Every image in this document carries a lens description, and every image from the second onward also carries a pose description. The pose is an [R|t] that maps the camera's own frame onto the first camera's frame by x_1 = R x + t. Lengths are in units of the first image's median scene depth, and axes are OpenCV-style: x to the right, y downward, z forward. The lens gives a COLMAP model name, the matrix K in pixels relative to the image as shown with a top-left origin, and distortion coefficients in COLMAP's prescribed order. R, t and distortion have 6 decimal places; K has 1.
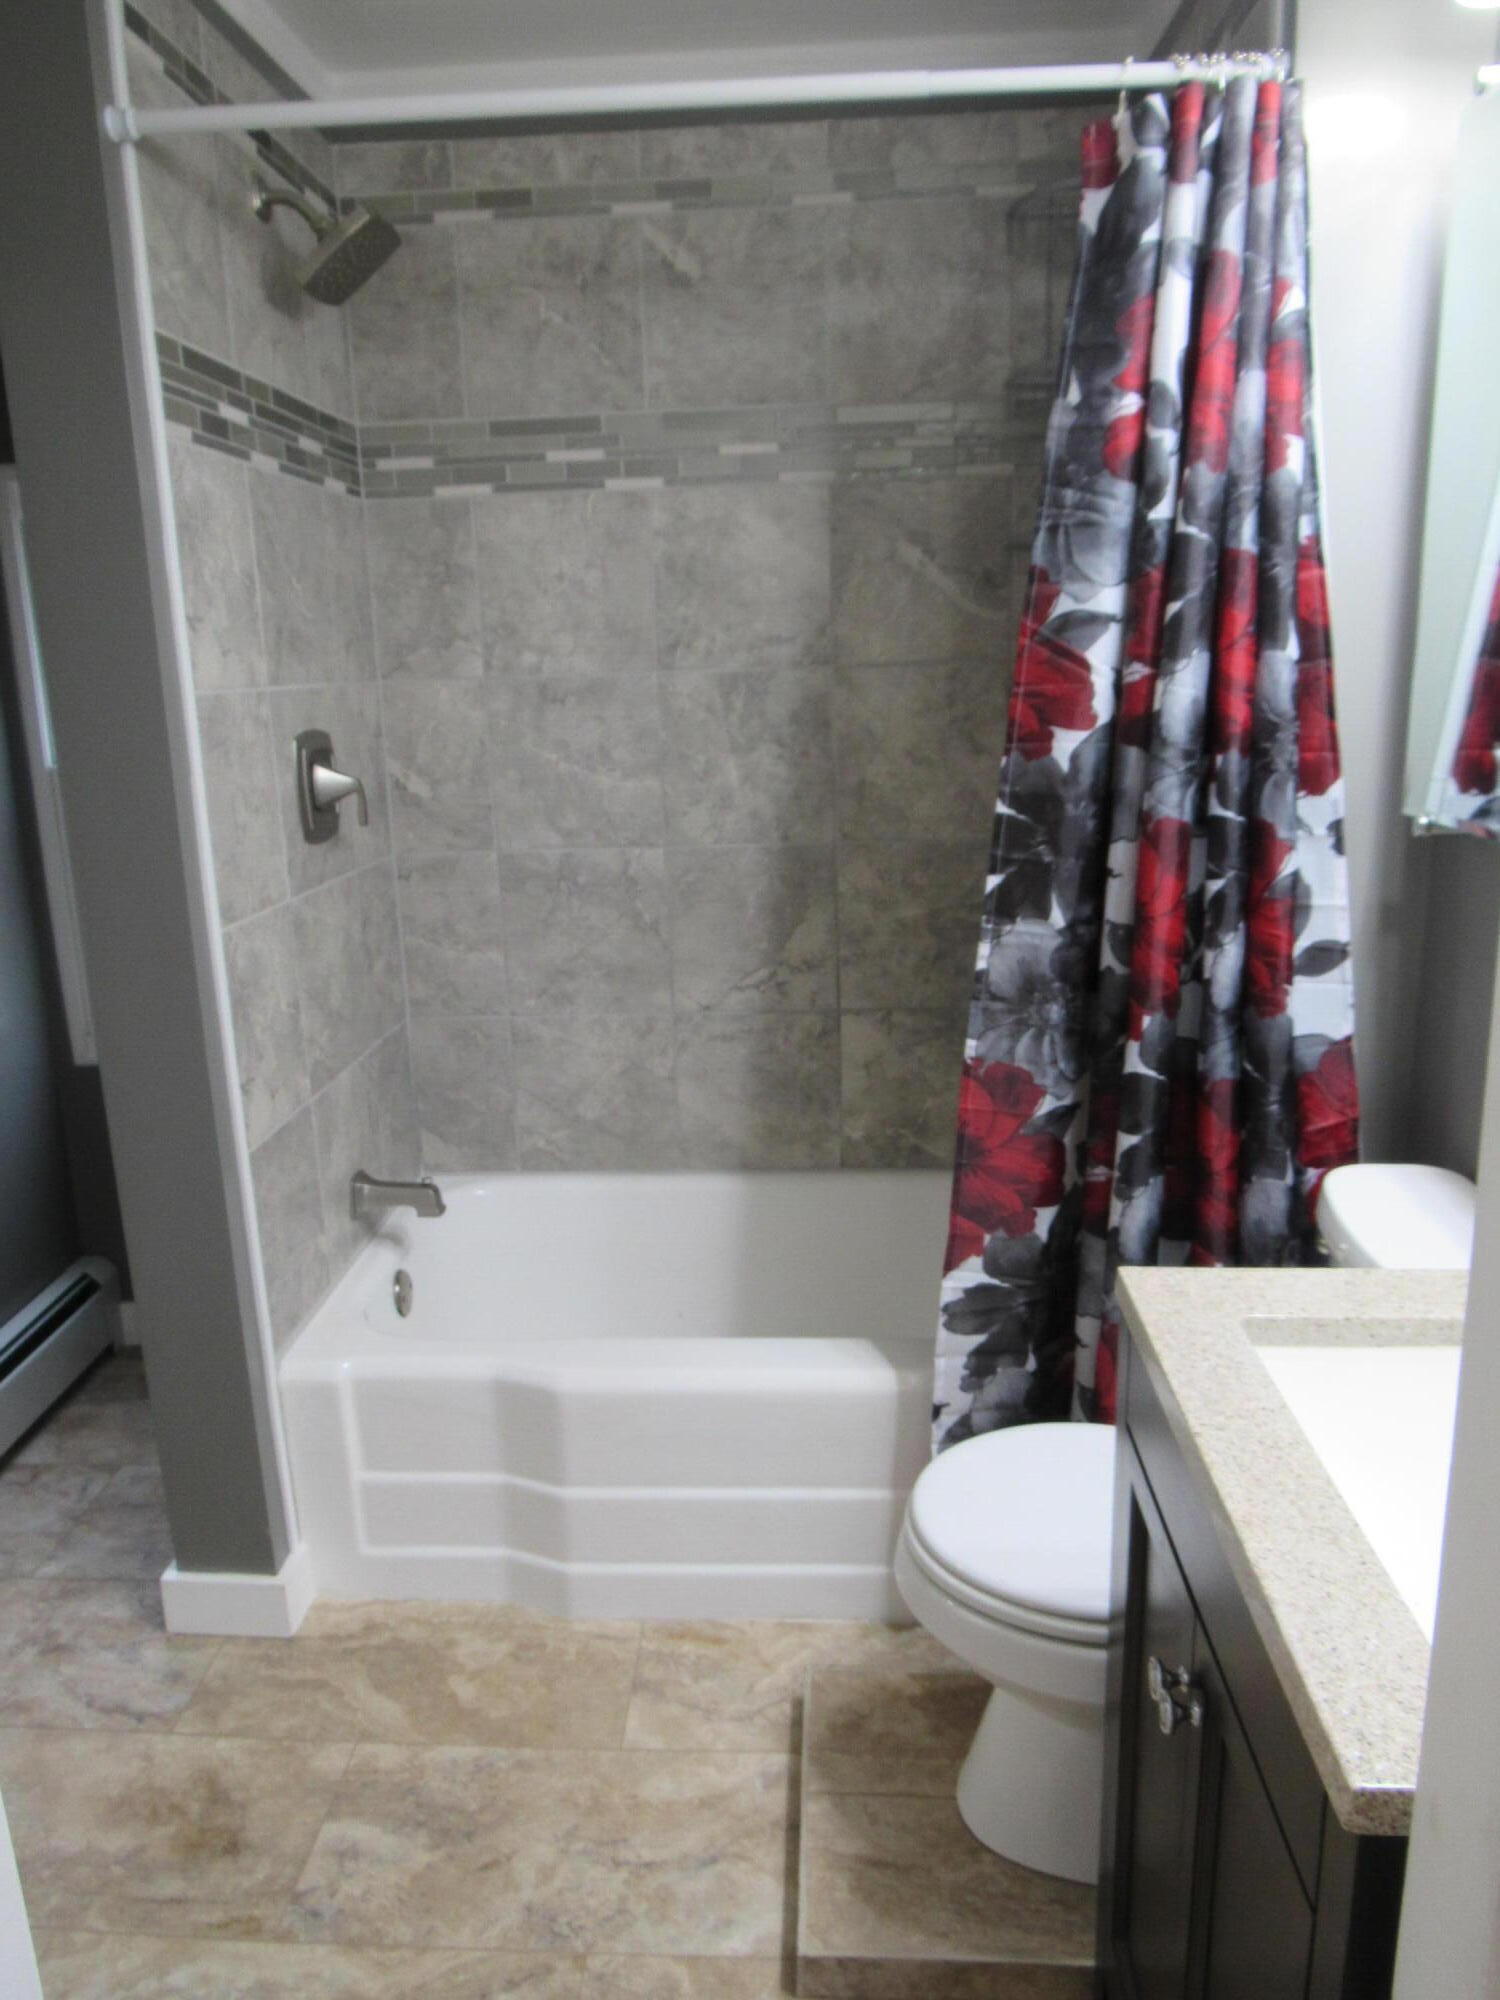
lens RADIAL K [[1436.7, 0, 750.0], [0, 1436.7, 1000.0], [0, 0, 1]] dist [-0.033012, 0.012268]
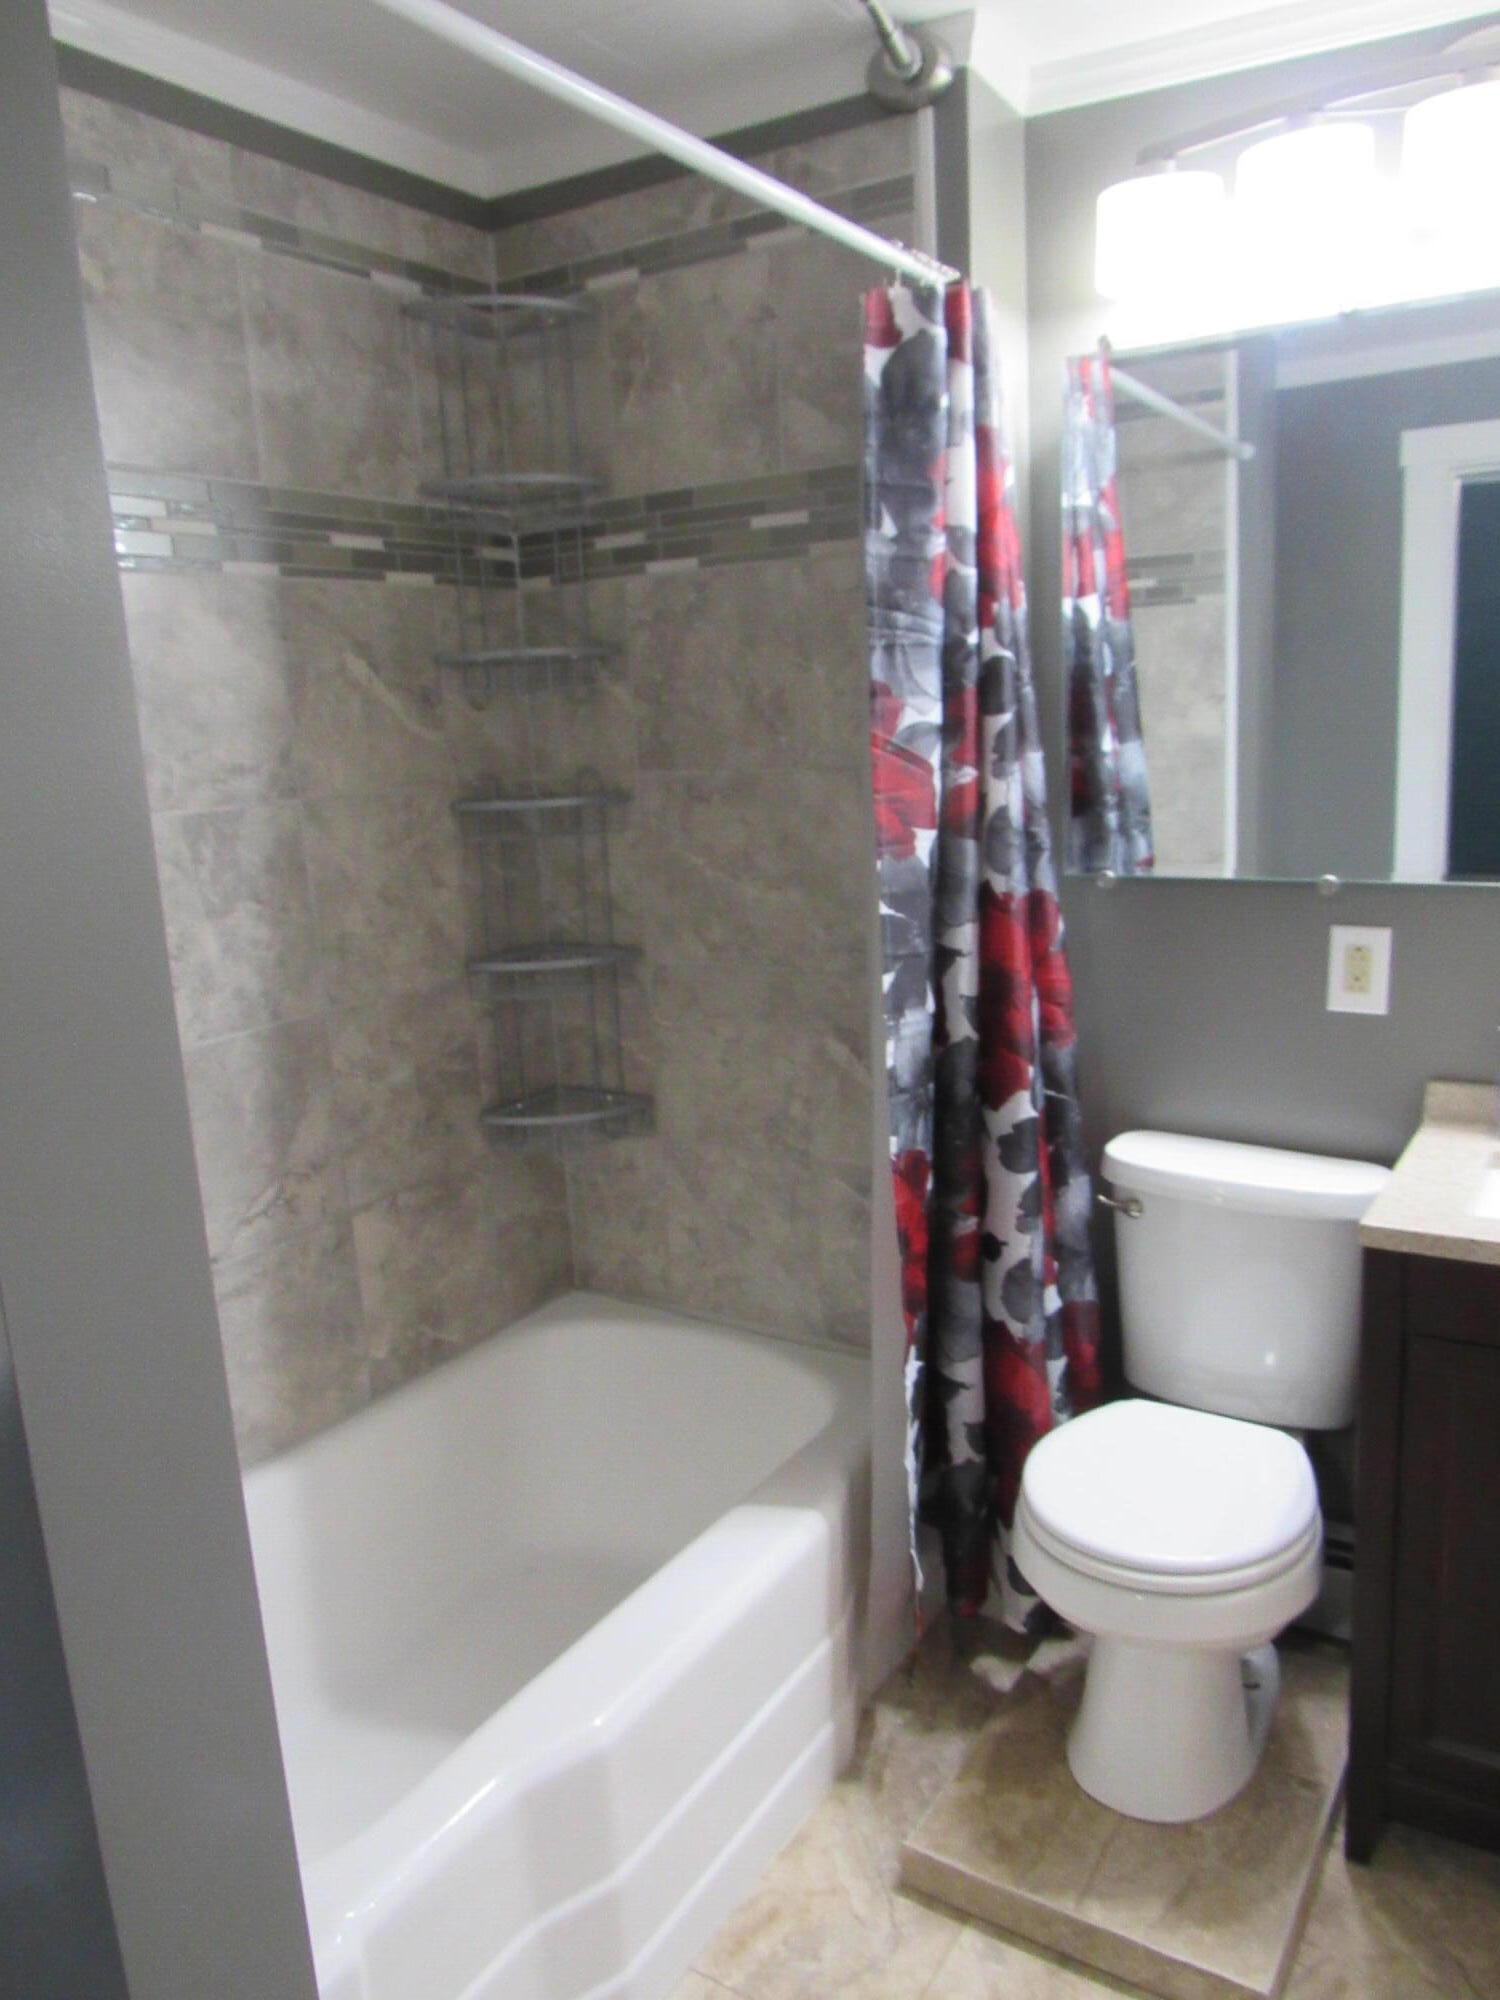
lens RADIAL K [[1436.7, 0, 750.0], [0, 1436.7, 1000.0], [0, 0, 1]] dist [-0.033012, 0.012268]
pose [[0.487055, -0.164056, 0.857825, -0.563660], [0.241132, 0.969282, 0.048462, -0.104582], [-0.839424, 0.183245, 0.511652, 0.407327]]
